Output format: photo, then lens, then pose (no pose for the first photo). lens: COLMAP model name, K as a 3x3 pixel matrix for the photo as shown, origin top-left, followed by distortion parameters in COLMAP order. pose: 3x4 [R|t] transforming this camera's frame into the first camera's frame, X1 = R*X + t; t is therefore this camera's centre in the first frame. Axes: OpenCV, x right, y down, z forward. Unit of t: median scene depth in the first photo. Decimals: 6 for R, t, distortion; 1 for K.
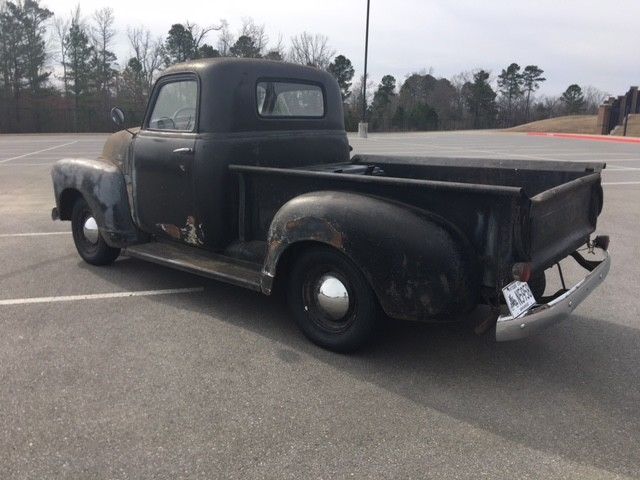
lens RADIAL K [[545.0, 0, 313.2], [0, 545.0, 226.1], [0, 0, 1]] dist [0.068896, -0.124286]
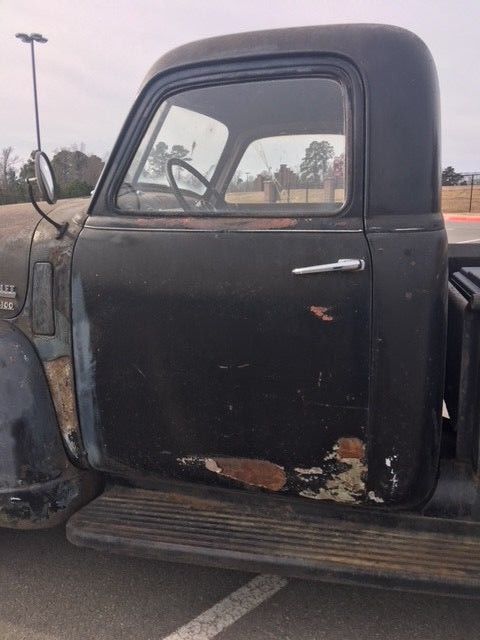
lens RADIAL K [[538.9, 0, 240.8], [0, 538.9, 306.1], [0, 0, 1]] dist [0.070832, -0.114719]
pose [[0.878517, -0.108564, 0.465212, -0.392446], [0.105772, 0.993869, 0.032190, -0.111120], [-0.465855, 0.020927, 0.884614, 0.606312]]
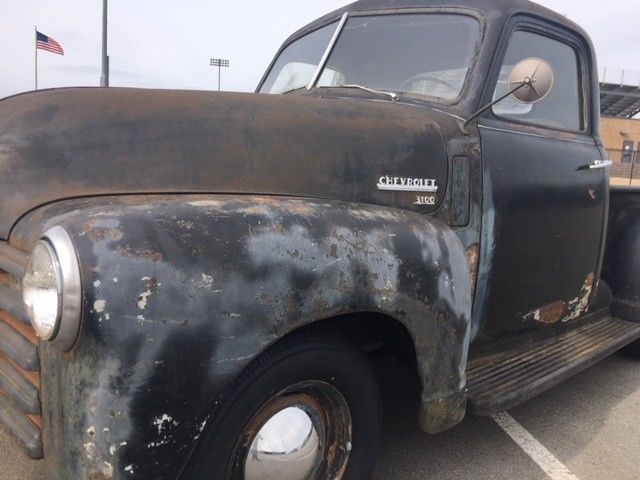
lens RADIAL K [[538.9, 0, 307.5], [0, 538.9, 230.1], [0, 0, 1]] dist [0.070832, -0.114719]
pose [[0.122099, -0.126372, 0.984440, -0.734998], [0.127219, 0.985672, 0.110752, -0.147911], [-0.984331, 0.111717, 0.136426, 1.054307]]
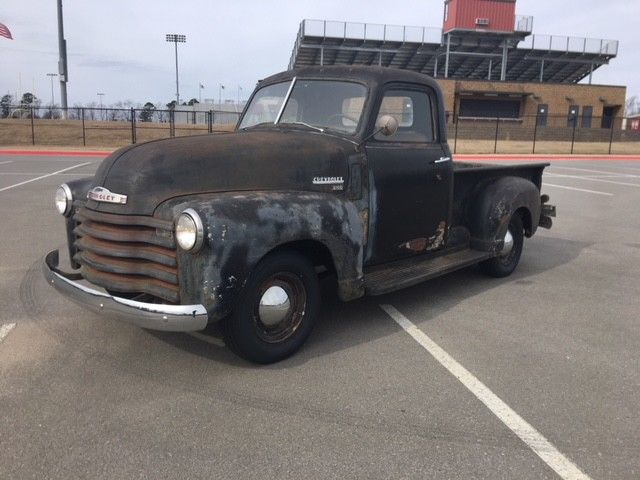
lens RADIAL K [[545.0, 0, 313.2], [0, 545.0, 226.1], [0, 0, 1]] dist [0.068896, -0.124286]
pose [[0.047302, -0.170024, 0.984304, -1.106297], [0.169014, 0.972561, 0.159874, -0.190855], [-0.984478, 0.158799, 0.074740, 1.008849]]
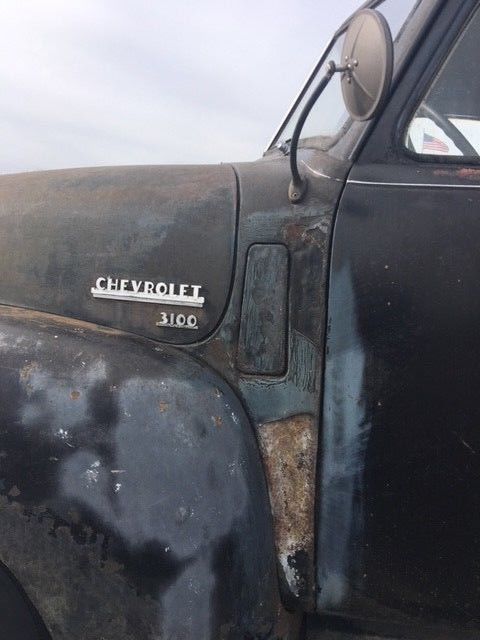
lens RADIAL K [[538.9, 0, 240.8], [0, 538.9, 306.1], [0, 0, 1]] dist [0.070832, -0.114719]
pose [[0.793086, -0.061280, 0.606020, -0.468570], [0.084739, 0.996351, -0.010146, -0.118296], [-0.603187, 0.059400, 0.795385, 0.839779]]
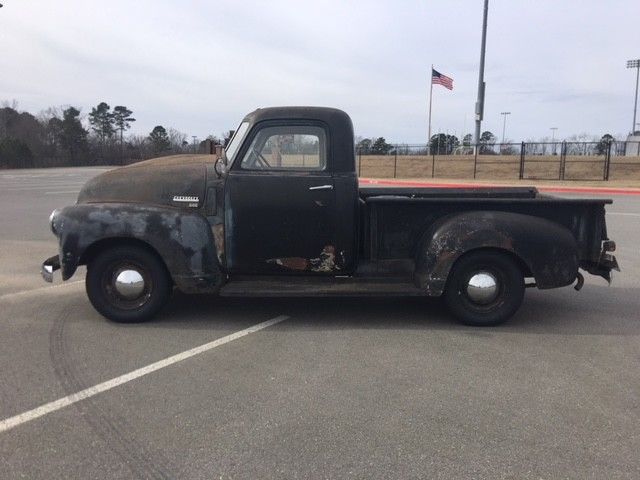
lens RADIAL K [[545.0, 0, 313.2], [0, 545.0, 226.1], [0, 0, 1]] dist [0.068896, -0.124286]
pose [[0.745812, -0.076389, 0.661762, -0.847190], [0.120254, 0.992522, -0.020957, -0.033630], [-0.655213, 0.095210, 0.749421, 0.158335]]
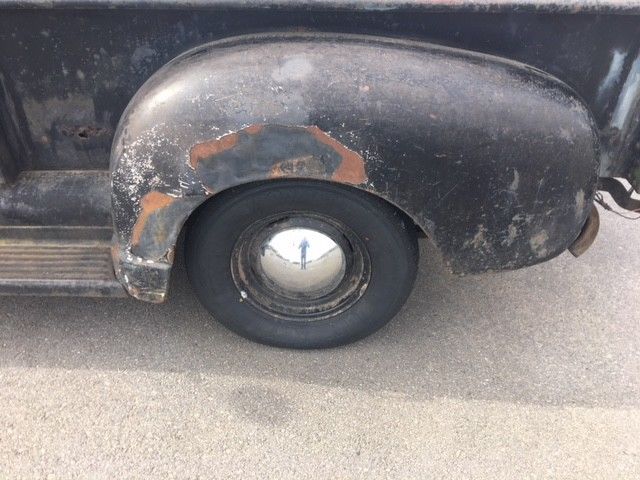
lens RADIAL K [[538.9, 0, 307.5], [0, 538.9, 230.1], [0, 0, 1]] dist [0.070832, -0.114719]
pose [[0.786464, -0.359663, 0.502113, -0.139997], [0.126358, 0.889458, 0.439202, -0.079957], [-0.604573, -0.281970, 0.744972, 0.451144]]
